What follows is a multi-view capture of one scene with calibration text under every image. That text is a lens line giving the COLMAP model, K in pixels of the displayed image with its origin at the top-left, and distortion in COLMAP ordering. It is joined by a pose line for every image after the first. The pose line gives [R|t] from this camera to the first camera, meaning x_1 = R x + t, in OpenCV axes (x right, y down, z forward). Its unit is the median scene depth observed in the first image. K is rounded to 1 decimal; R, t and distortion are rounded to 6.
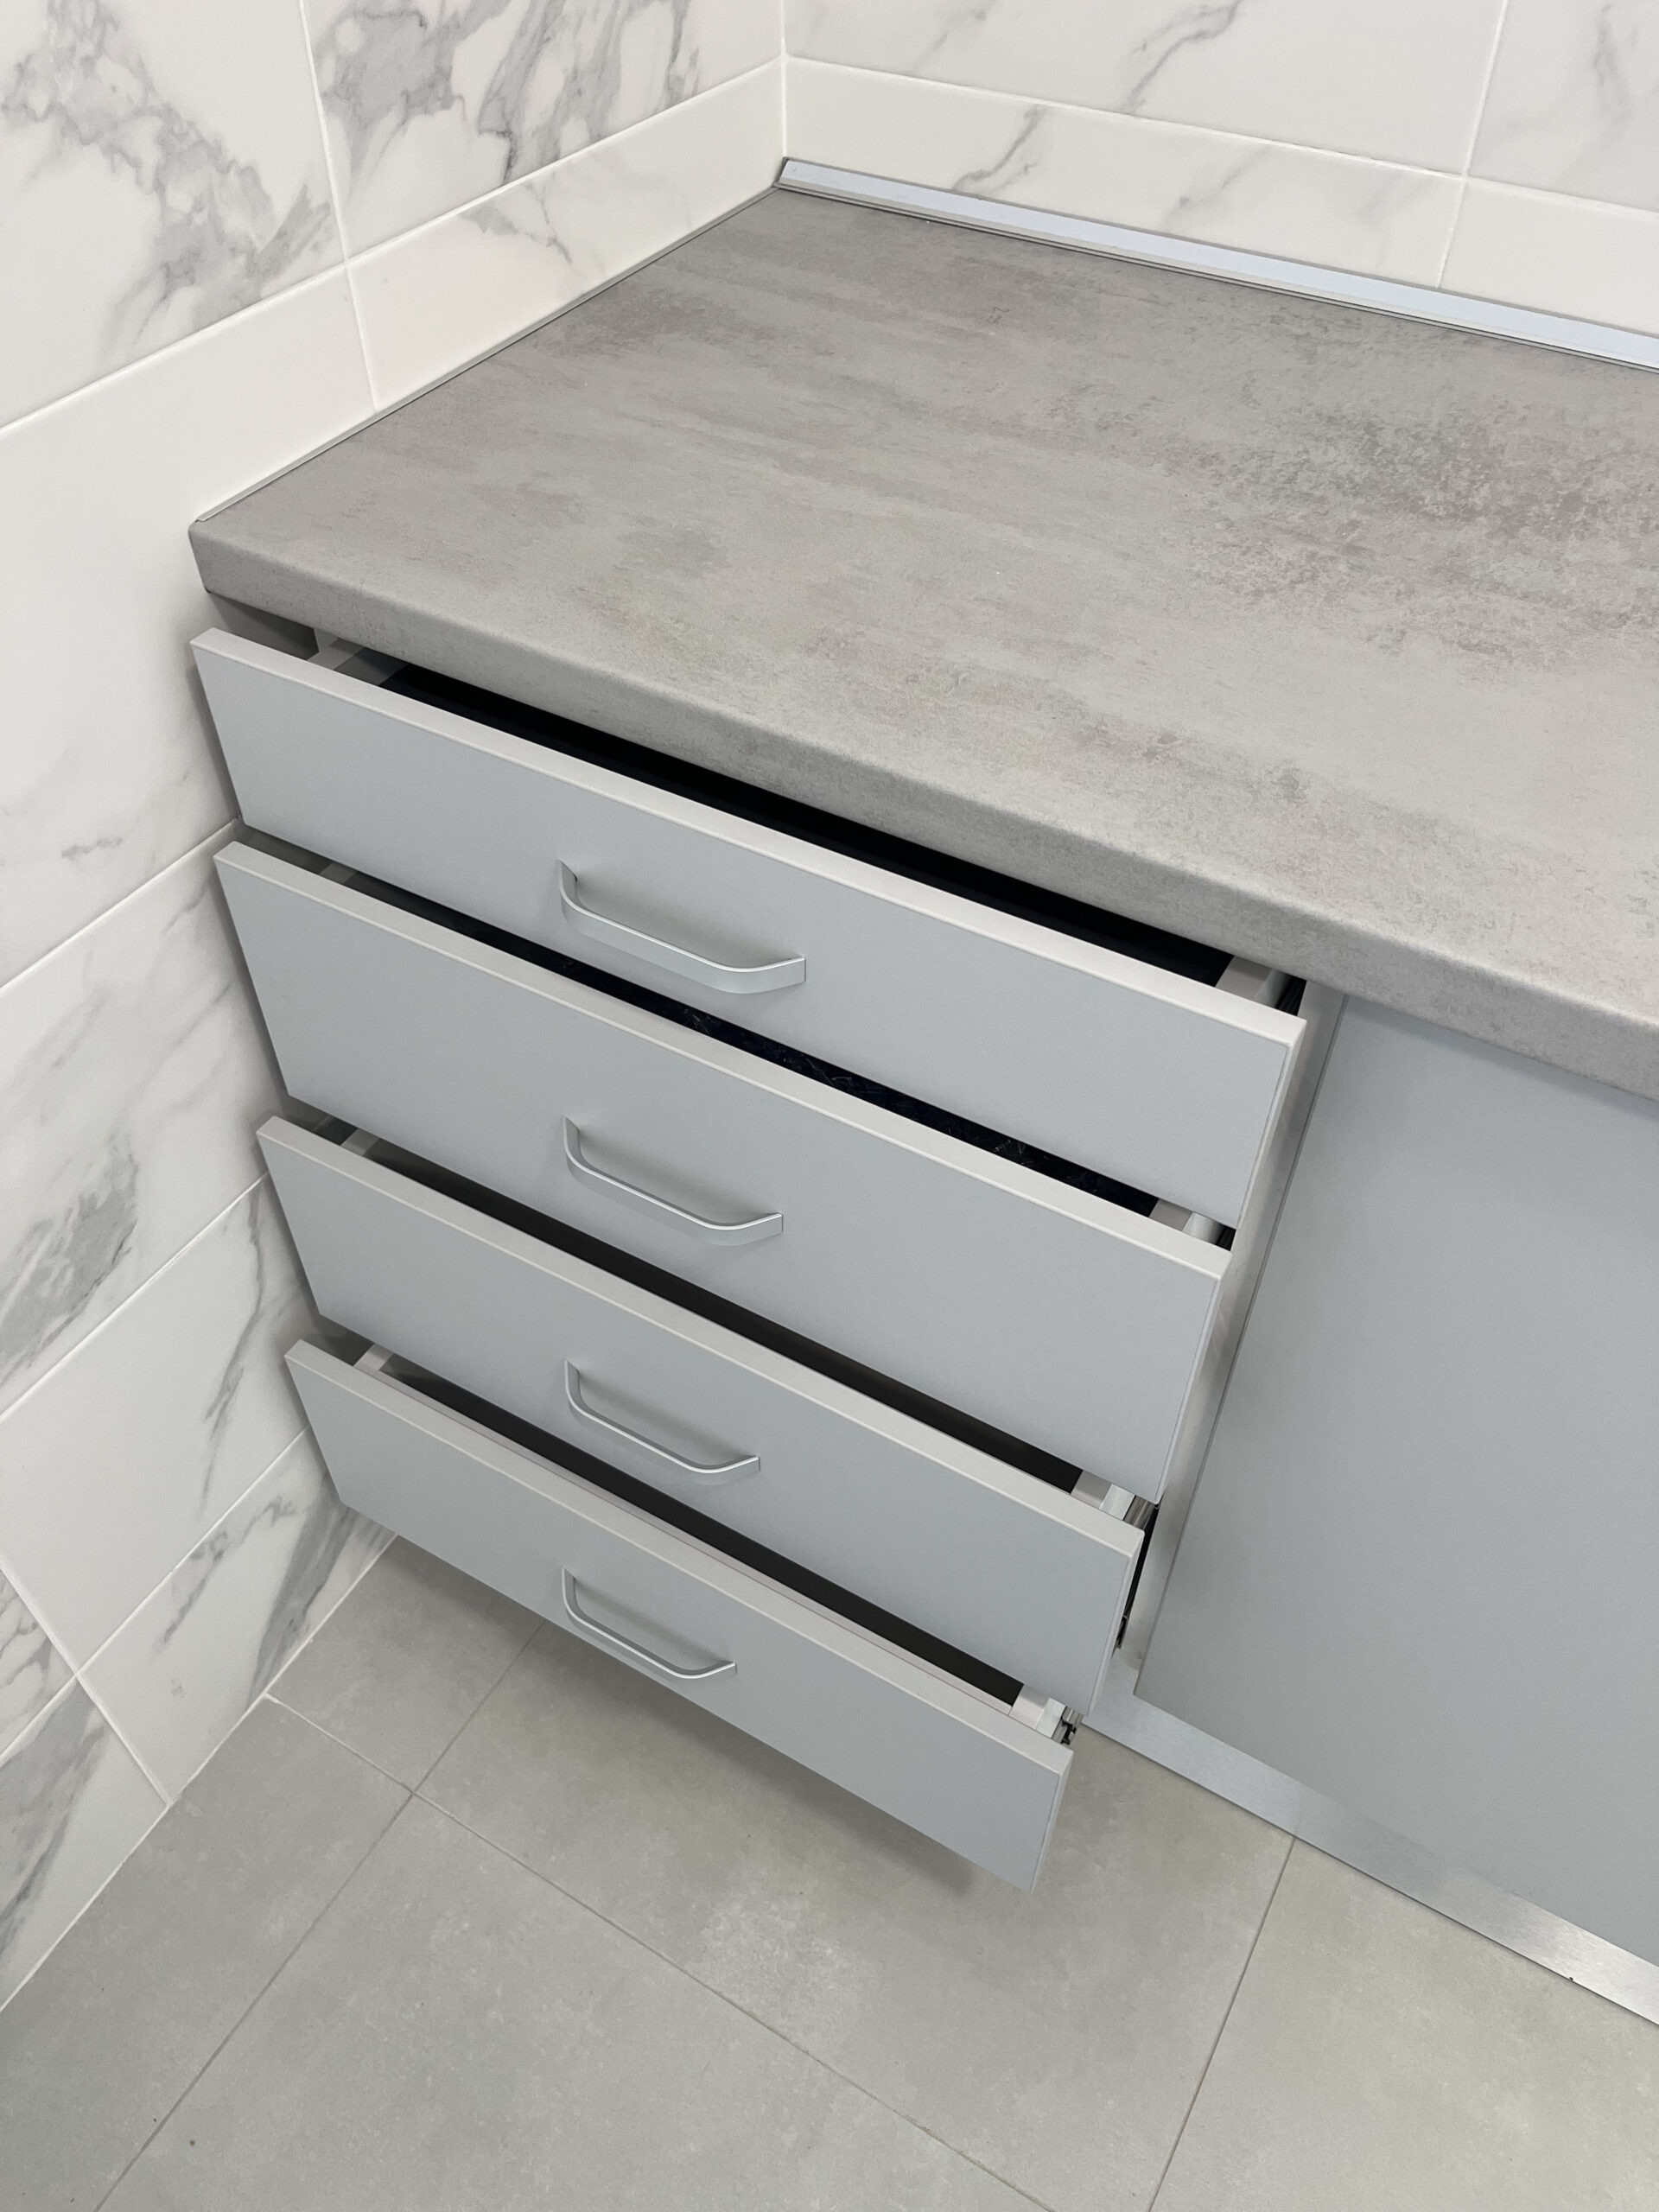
lens RADIAL K [[1698.0, 0, 828.0], [0, 1698.0, 1103.5], [0, 0, 1]] dist [0.003091, -0.015227]
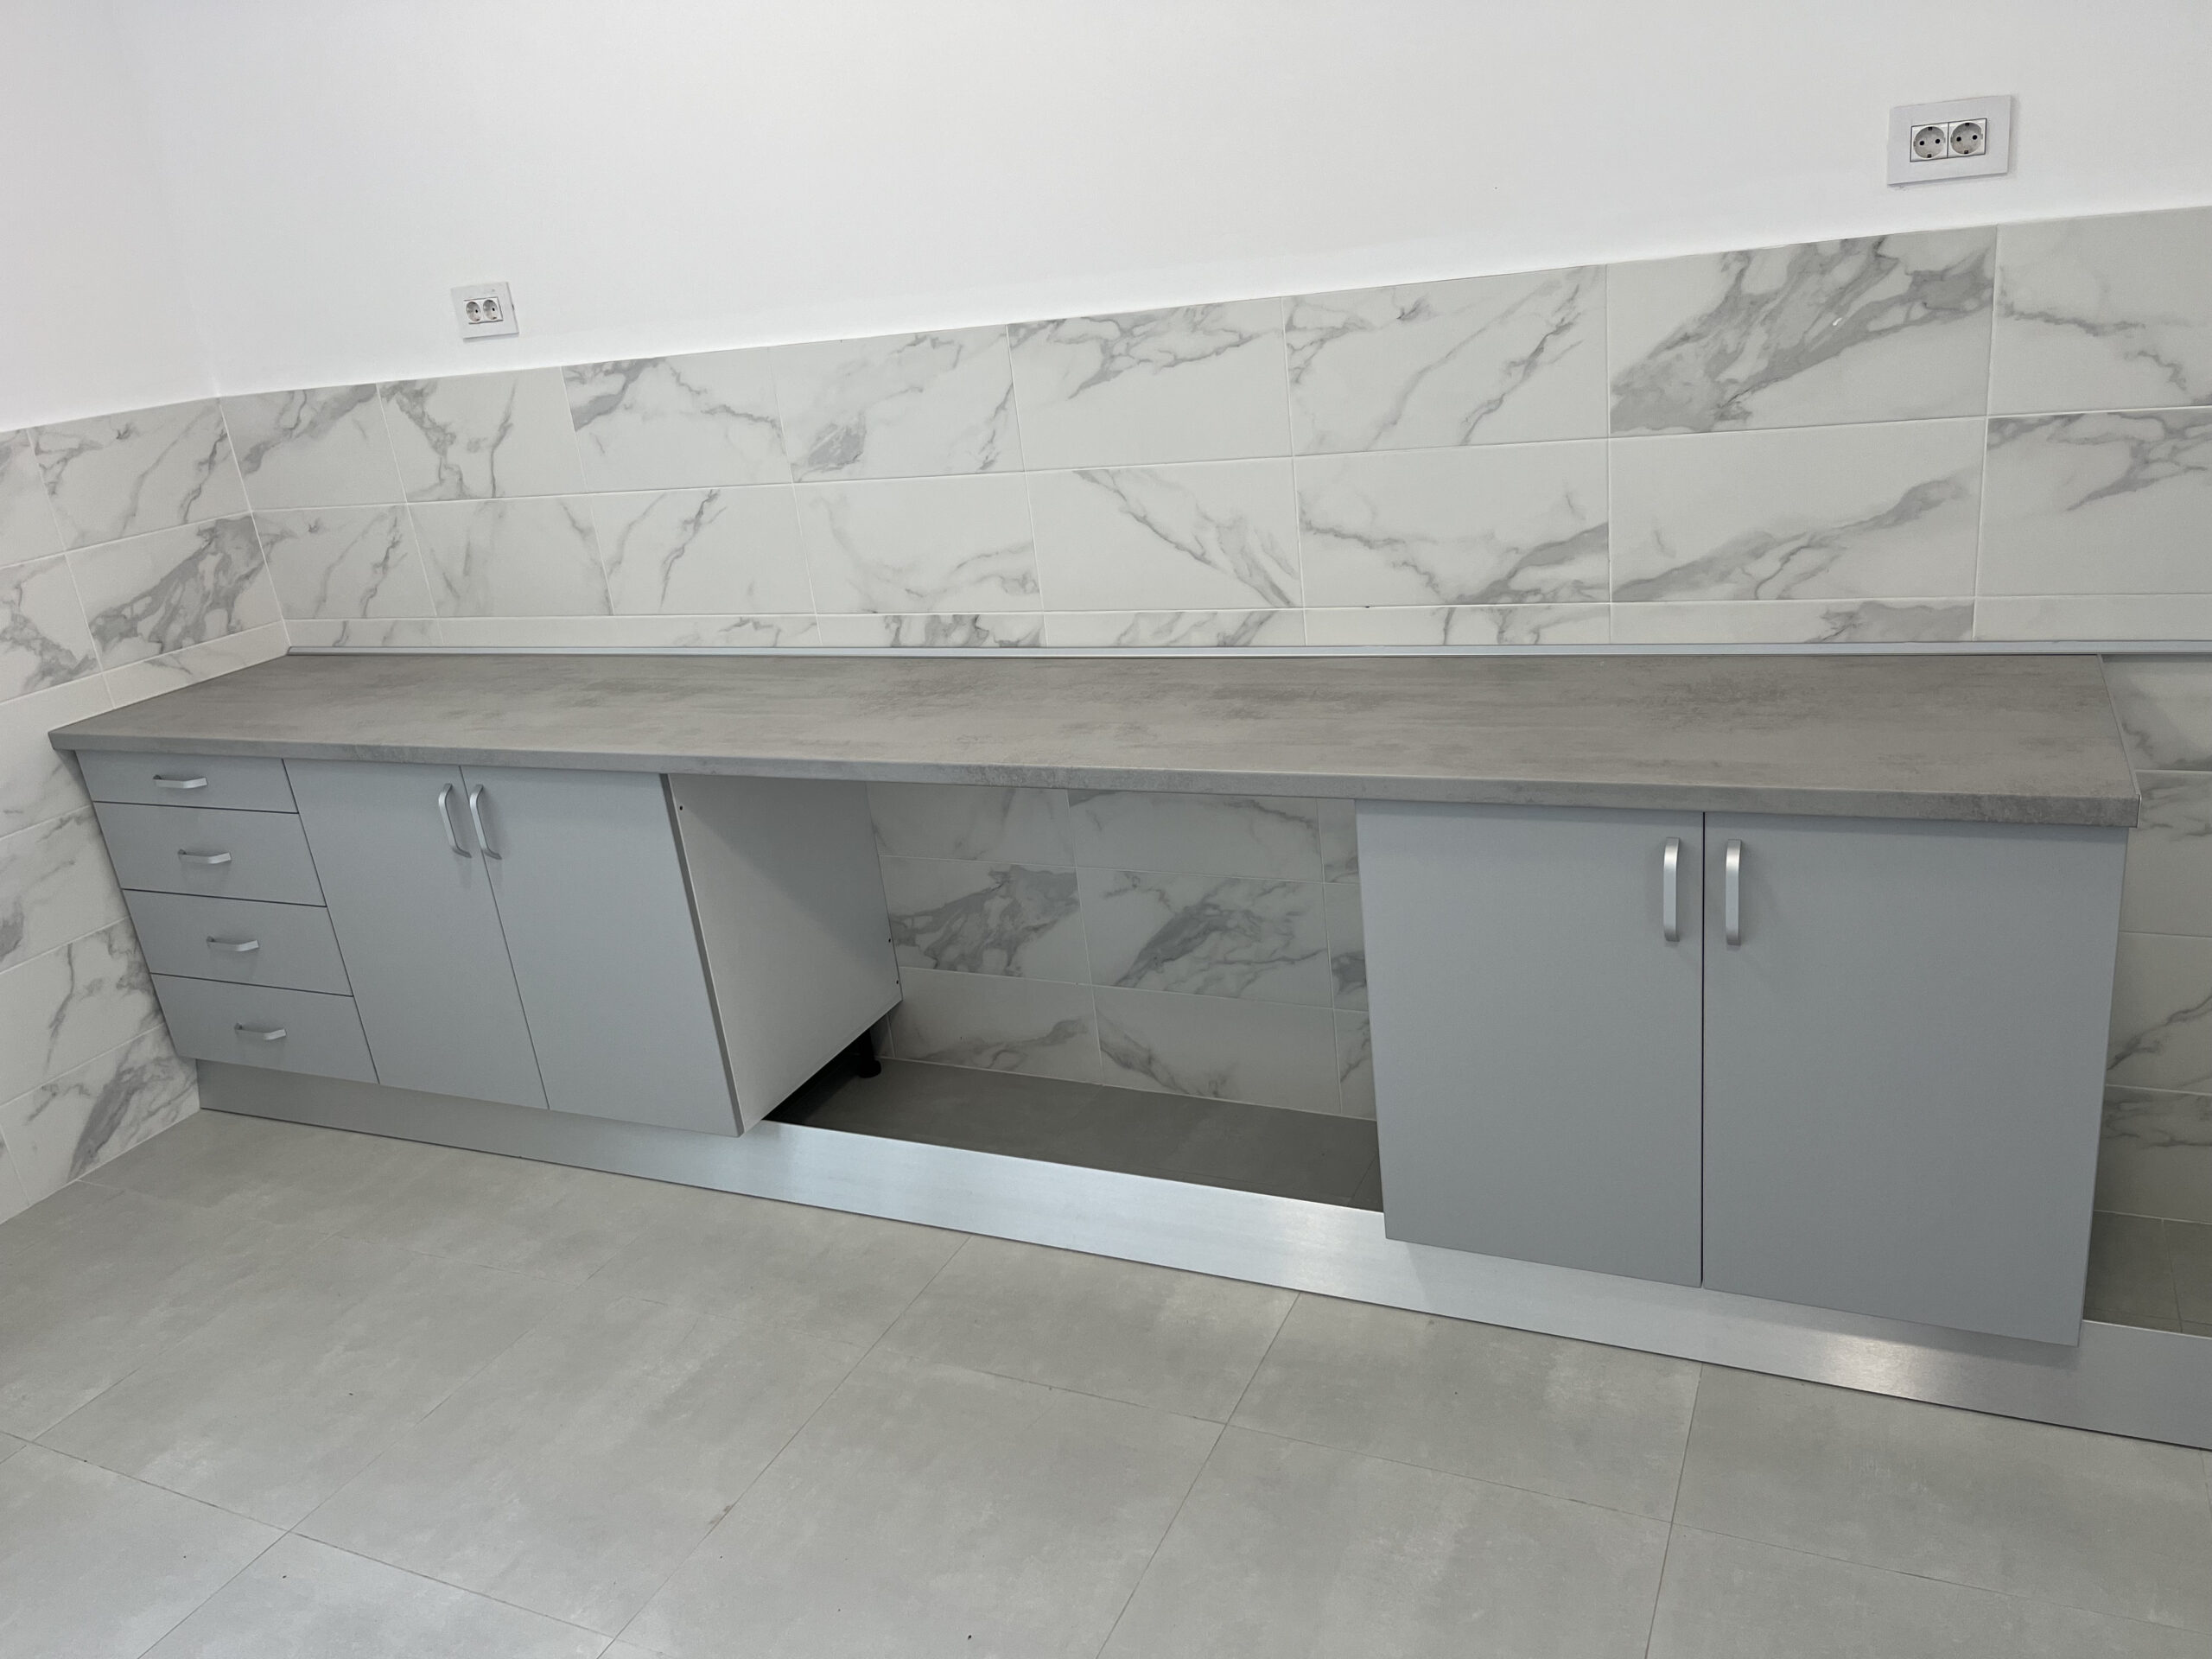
lens RADIAL K [[1698.0, 0, 1106.3], [0, 1698.0, 833.5], [0, 0, 1]] dist [0.003091, -0.015227]
pose [[0.988850, -0.139898, 0.051027, 1.719057], [0.147972, 0.884645, -0.442161, 1.864119], [0.016716, 0.444782, 0.895483, -2.244058]]
